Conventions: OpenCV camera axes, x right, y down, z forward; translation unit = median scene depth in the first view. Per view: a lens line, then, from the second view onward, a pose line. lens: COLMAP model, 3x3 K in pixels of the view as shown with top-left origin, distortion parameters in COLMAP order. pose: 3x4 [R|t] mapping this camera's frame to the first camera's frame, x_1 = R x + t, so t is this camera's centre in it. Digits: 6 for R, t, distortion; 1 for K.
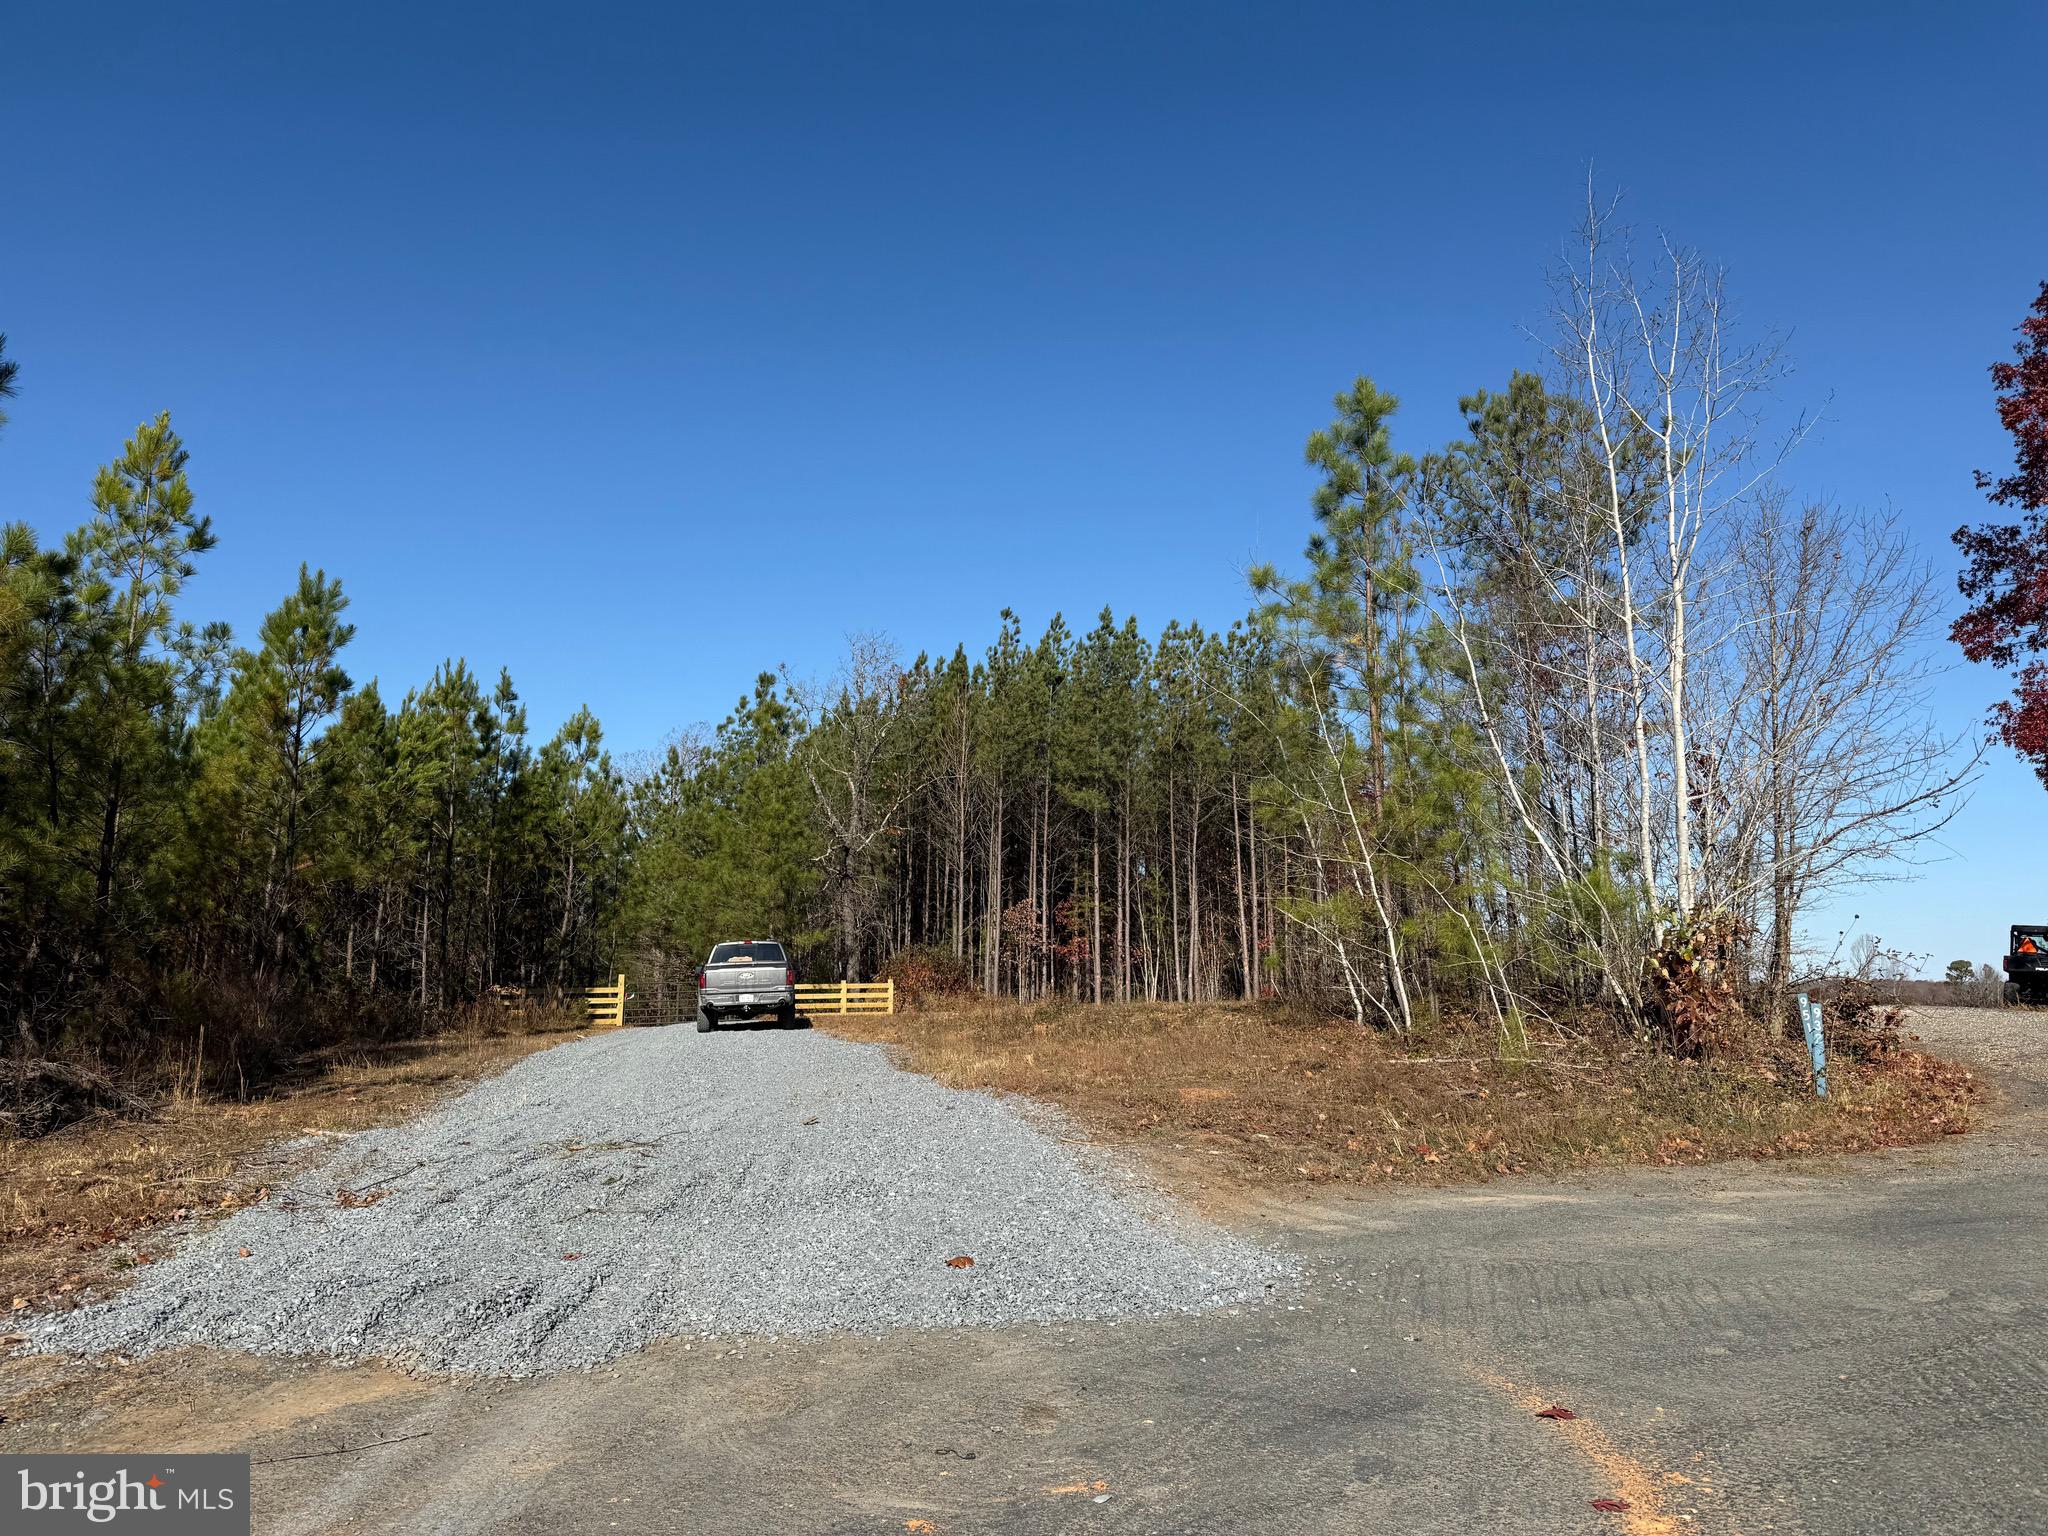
lens RADIAL K [[1526.1, 0, 1023.8], [0, 1526.1, 794.5], [0, 0, 1]] dist [0.087458, -0.124433]
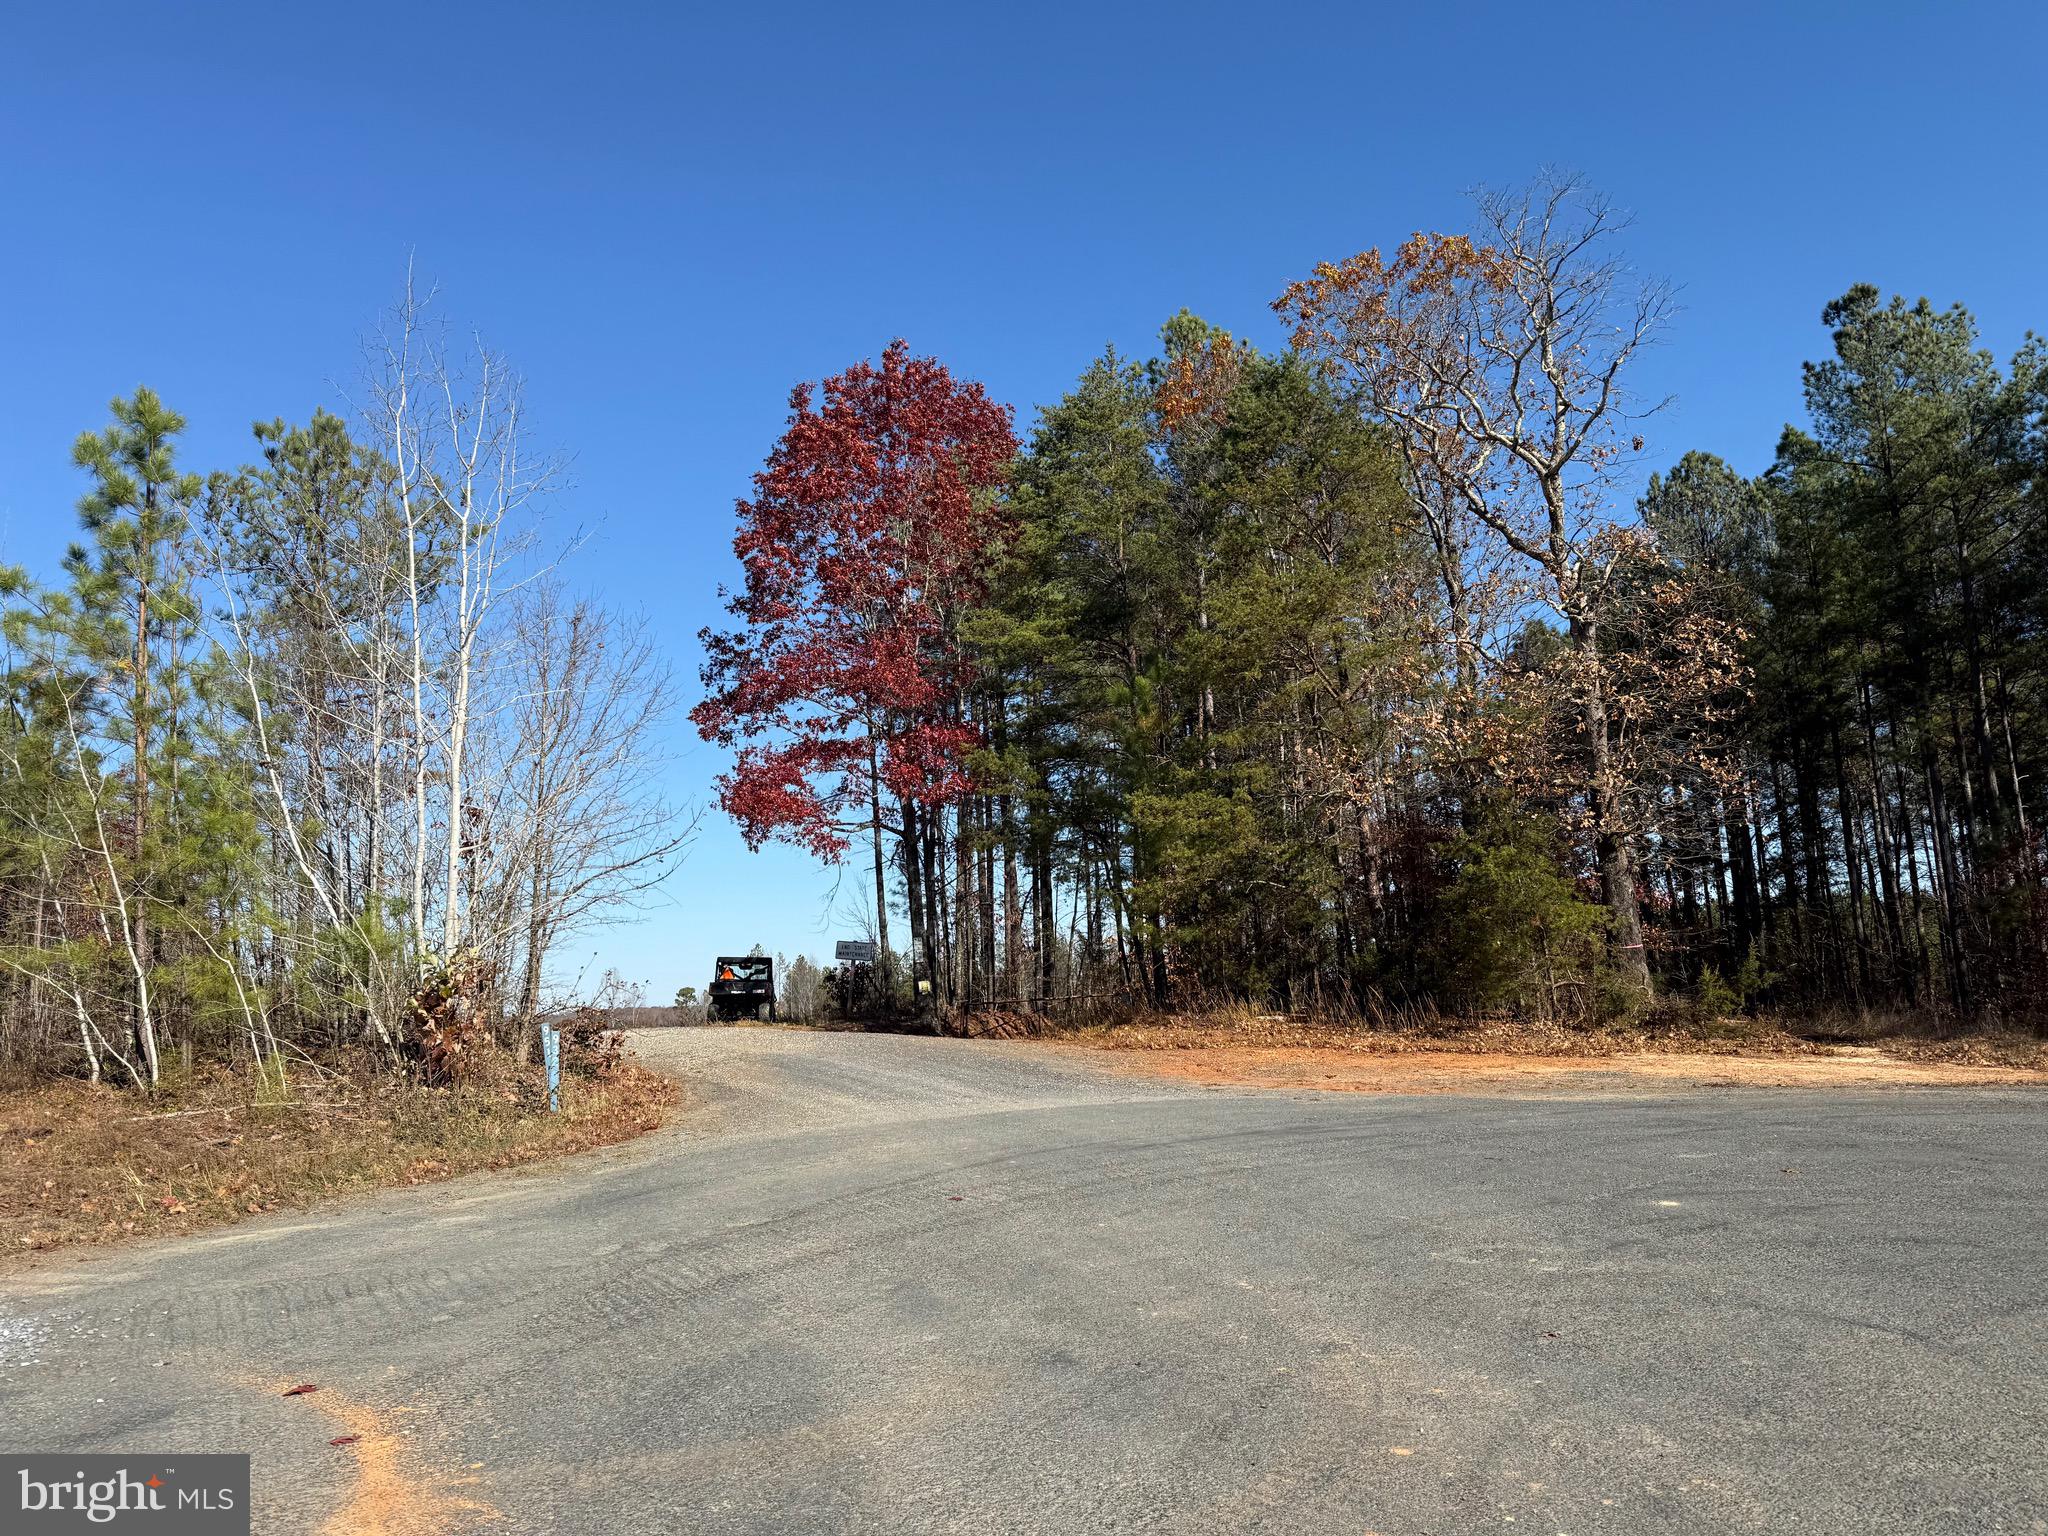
lens RADIAL K [[1465.2, 0, 1104.1], [0, 1465.2, 762.6], [0, 0, 1]] dist [-0.002310, -0.004614]
pose [[0.682590, 0.079017, 0.726517, -0.017502], [-0.041817, 0.996732, -0.069117, -0.005927], [-0.729604, 0.016798, 0.683664, -0.044384]]
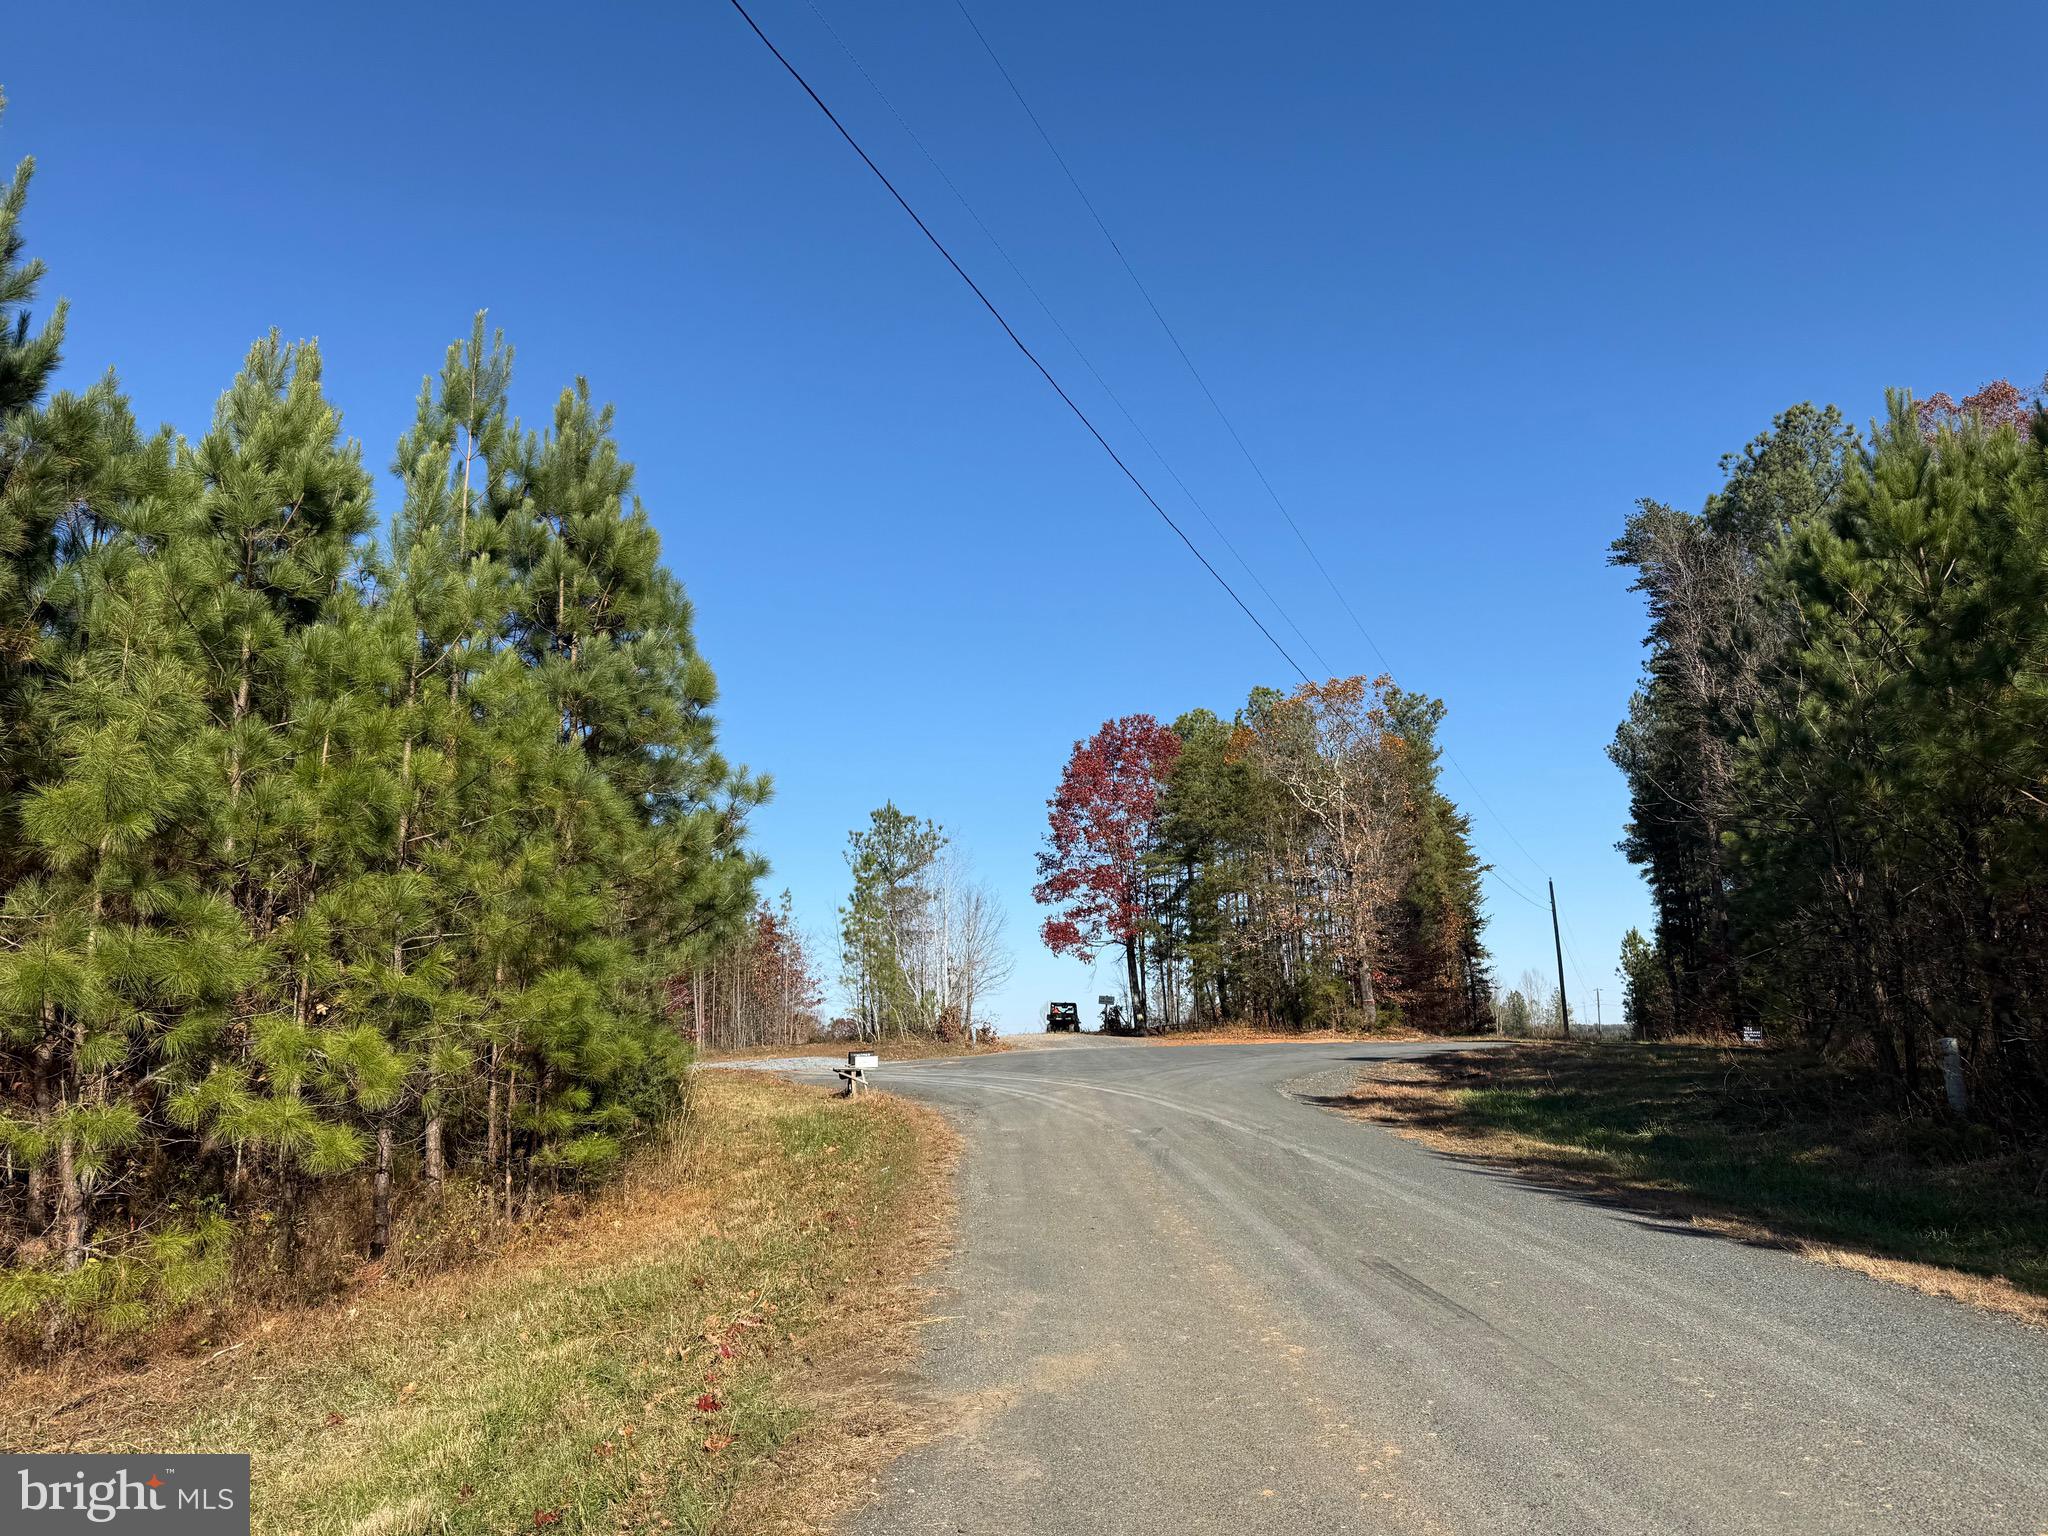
lens RADIAL K [[1437.5, 0, 1071.2], [0, 1437.5, 773.6], [0, 0, 1]] dist [0.150878, -0.215525]
pose [[0.871830, 0.054394, 0.486779, -0.932079], [-0.020335, 0.996977, -0.074986, -0.205527], [-0.489387, 0.055476, 0.870301, -1.996422]]
